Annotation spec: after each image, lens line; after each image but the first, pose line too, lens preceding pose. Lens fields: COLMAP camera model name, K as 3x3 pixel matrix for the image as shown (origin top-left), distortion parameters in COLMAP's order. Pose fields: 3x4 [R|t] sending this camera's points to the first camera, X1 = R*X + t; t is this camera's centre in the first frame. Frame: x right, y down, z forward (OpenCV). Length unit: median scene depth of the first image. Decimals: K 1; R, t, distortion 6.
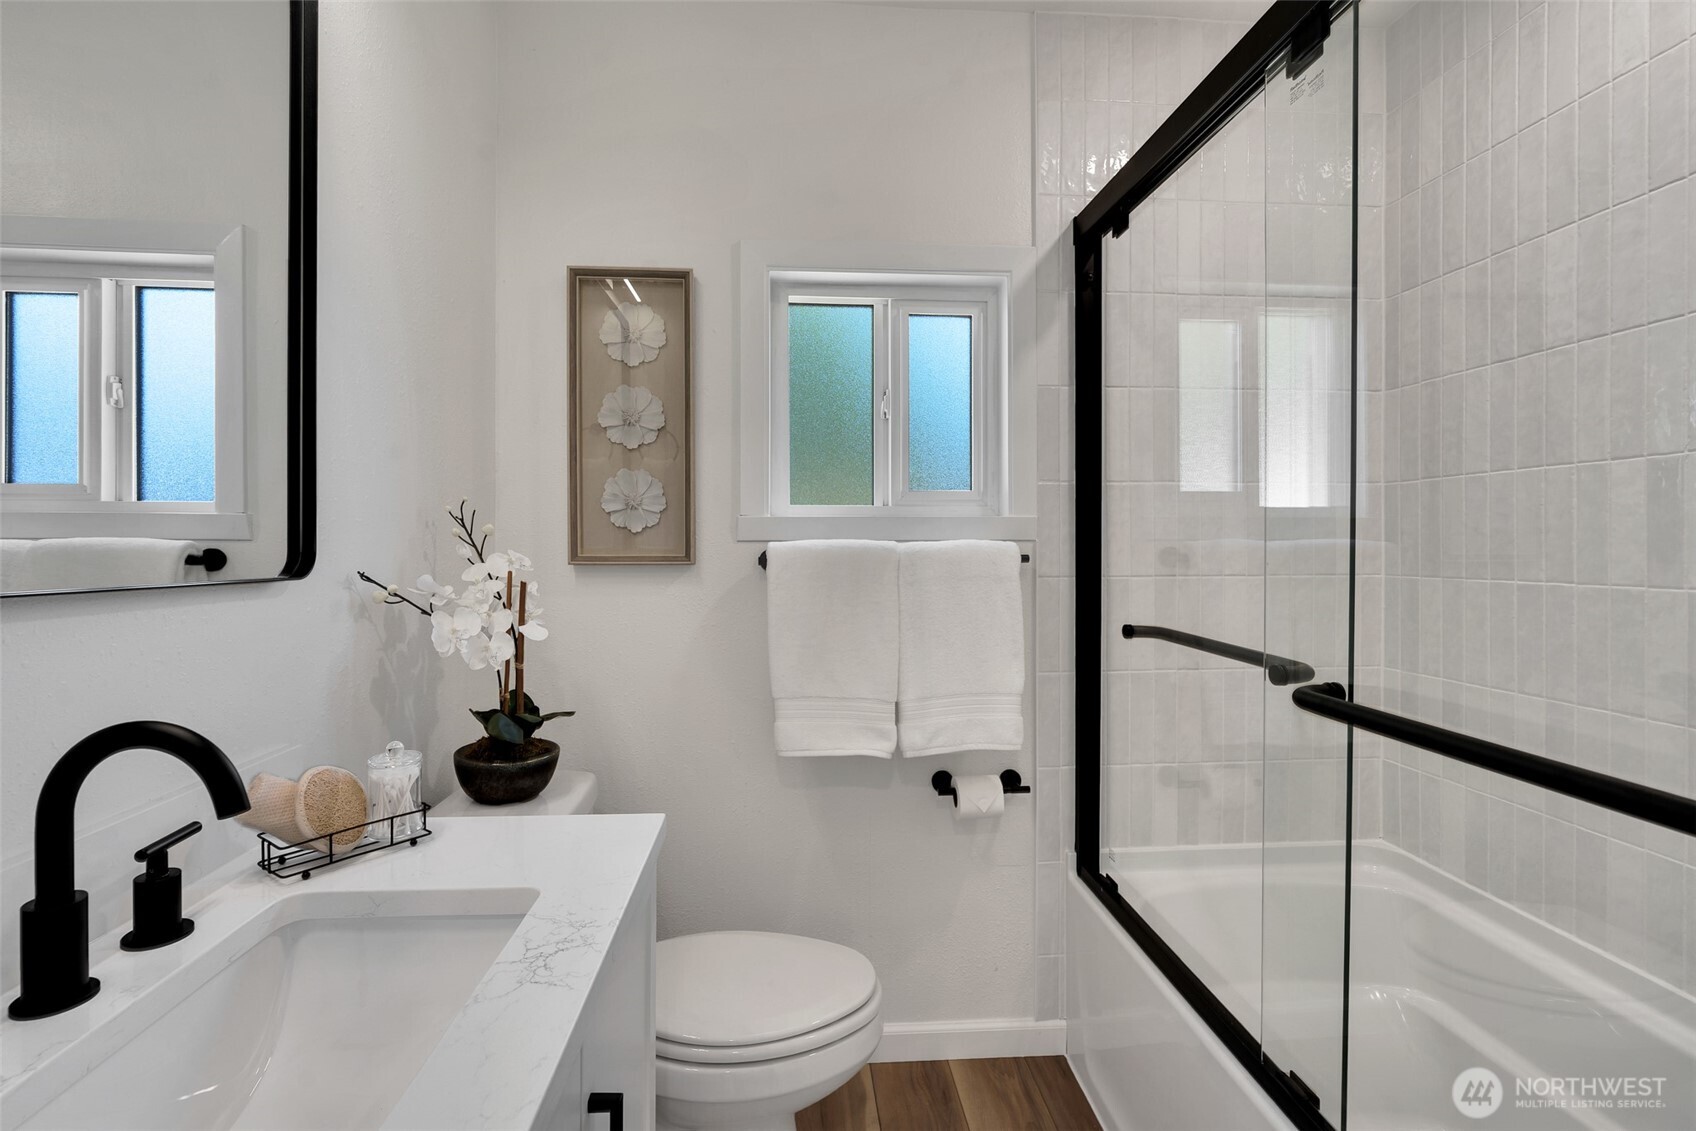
lens RADIAL K [[793.9, 0, 842.8], [0, 793.9, 558.2], [0, 0, 1]] dist [-0.007711, 0.001011]
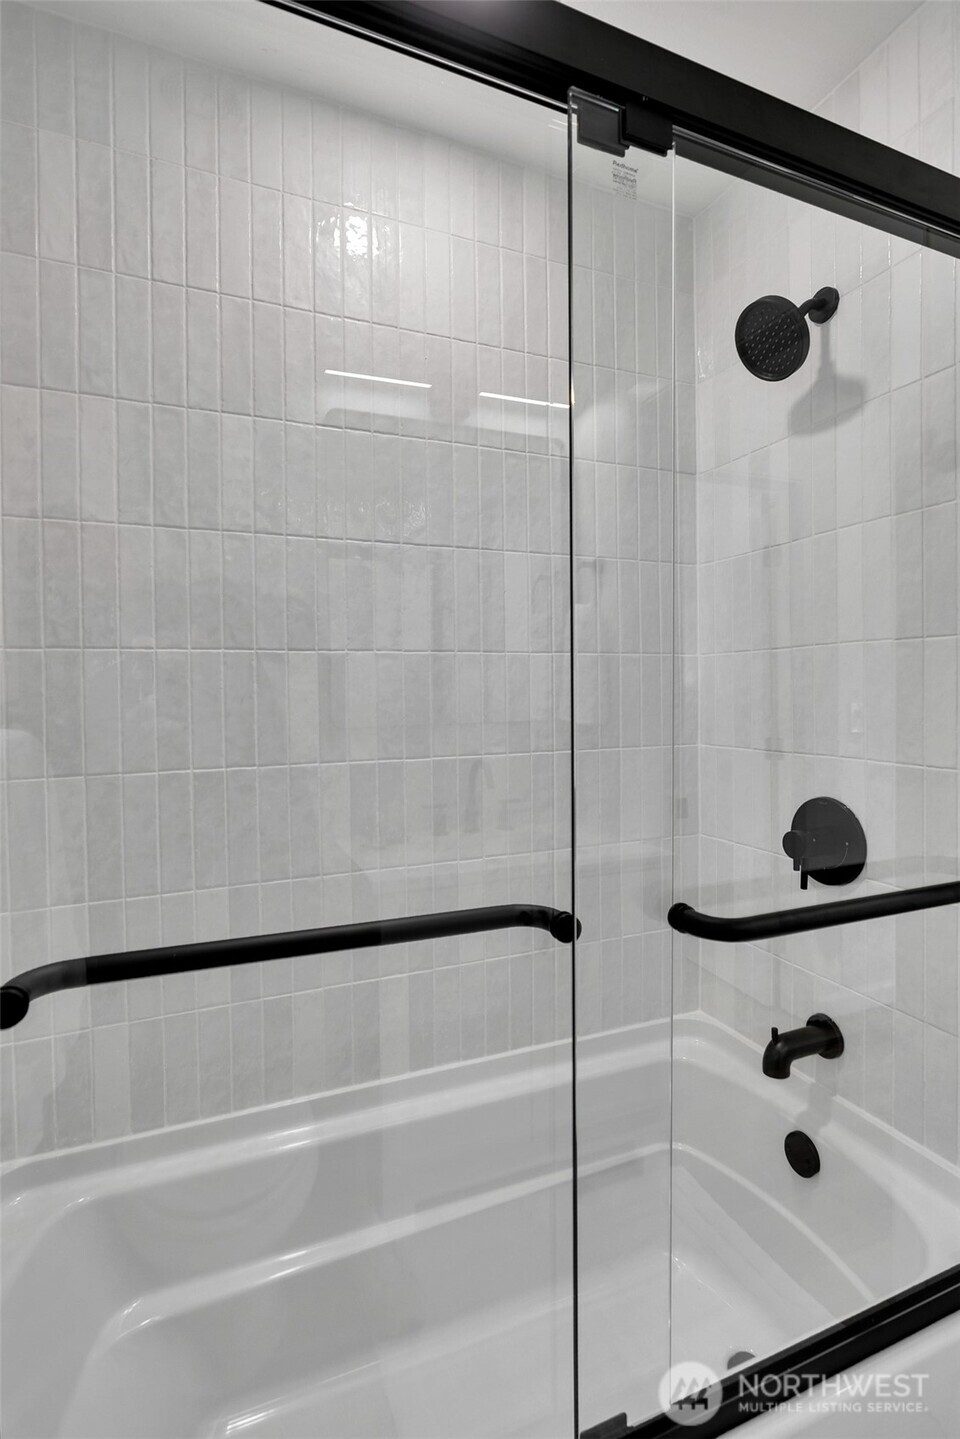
lens RADIAL K [[684.8, 0, 478.8], [0, 684.8, 691.9], [0, 0, 1]] dist [-0.008980, -0.000035]
pose [[-0.307170, 0.000513, 0.951655, -0.013257], [0.024881, 0.999662, 0.007493, -0.064003], [-0.951329, 0.025980, -0.307079, 0.991270]]
